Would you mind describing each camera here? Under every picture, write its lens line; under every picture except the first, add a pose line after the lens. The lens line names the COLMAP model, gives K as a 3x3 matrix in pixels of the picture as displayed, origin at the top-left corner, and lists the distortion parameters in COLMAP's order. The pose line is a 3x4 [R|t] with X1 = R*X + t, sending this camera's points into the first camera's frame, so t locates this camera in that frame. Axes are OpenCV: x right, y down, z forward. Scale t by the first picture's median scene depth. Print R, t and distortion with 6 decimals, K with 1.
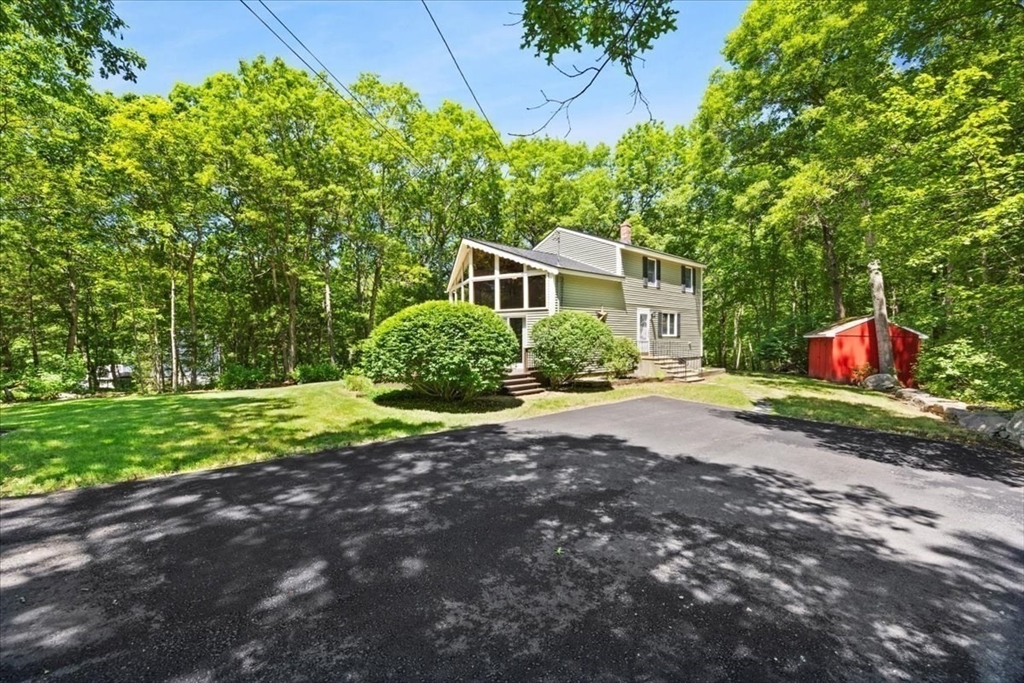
lens RADIAL K [[409.3, 0, 504.9], [0, 409.3, 341.0], [0, 0, 1]] dist [-0.005183, 0.001038]
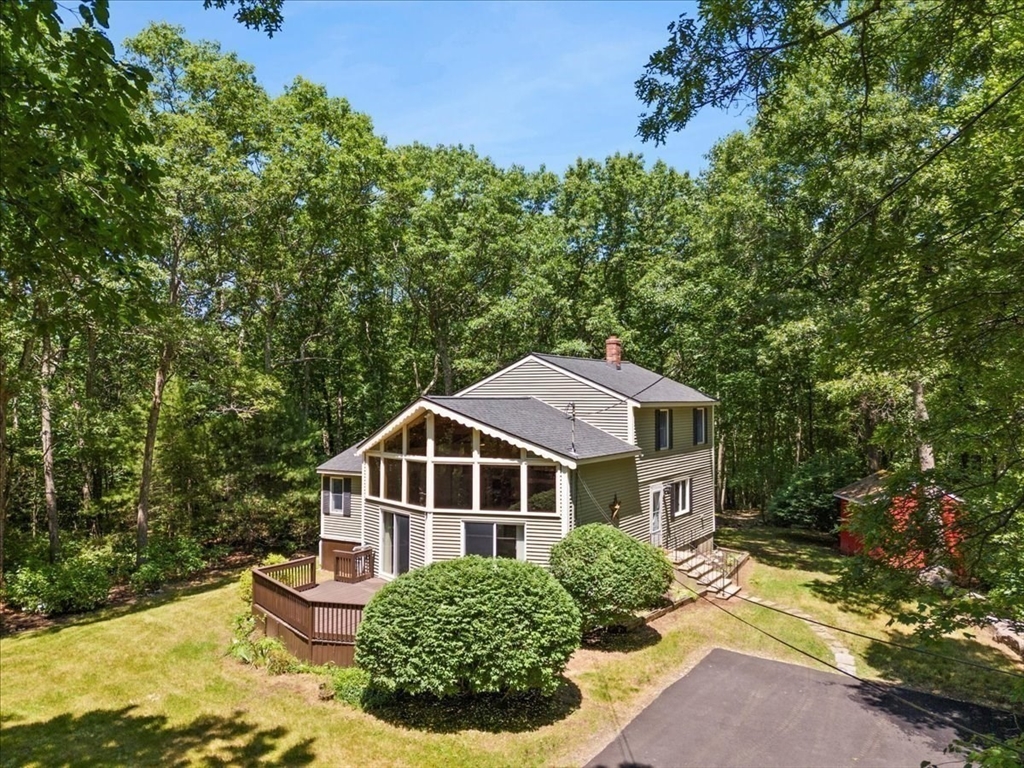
lens RADIAL K [[742.6, 0, 501.3], [0, 742.6, 392.7], [0, 0, 1]] dist [0.035484, -0.014435]
pose [[0.958029, 0.007888, 0.286564, -0.335435], [-0.003655, 0.999876, -0.015305, -0.254956], [-0.286649, 0.013615, 0.957939, -0.176148]]
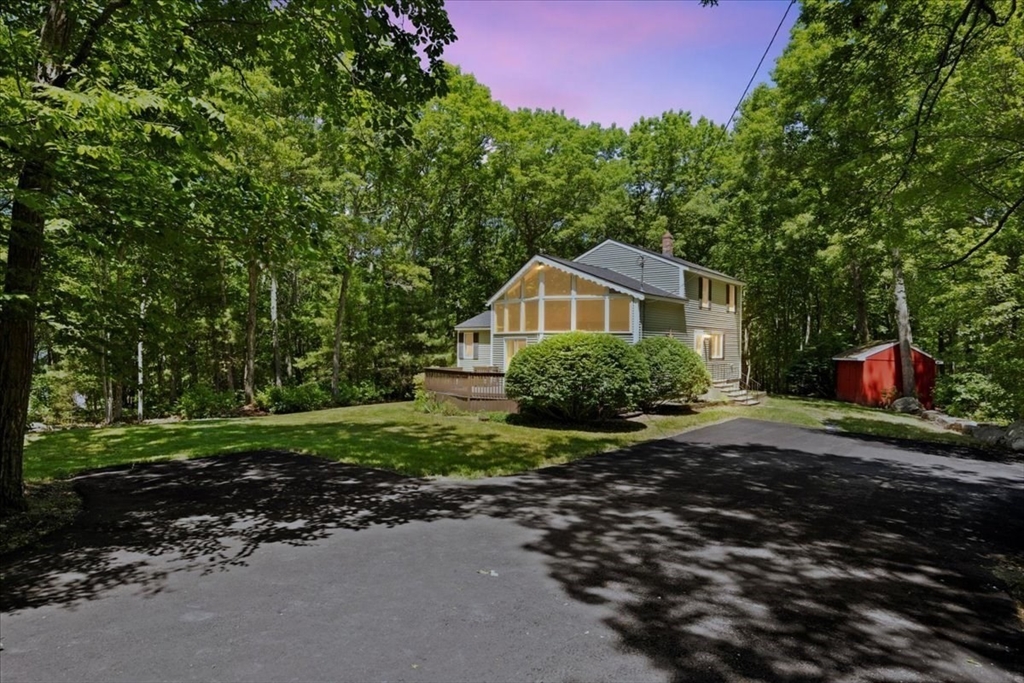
lens RADIAL K [[592.0, 0, 510.4], [0, 592.0, 342.3], [0, 0, 1]] dist [-0.002213, -0.001863]
pose [[0.980784, 0.018334, 0.194231, -0.449401], [-0.016558, 0.999805, -0.010762, -0.033041], [-0.194390, 0.007339, 0.980897, -0.358524]]
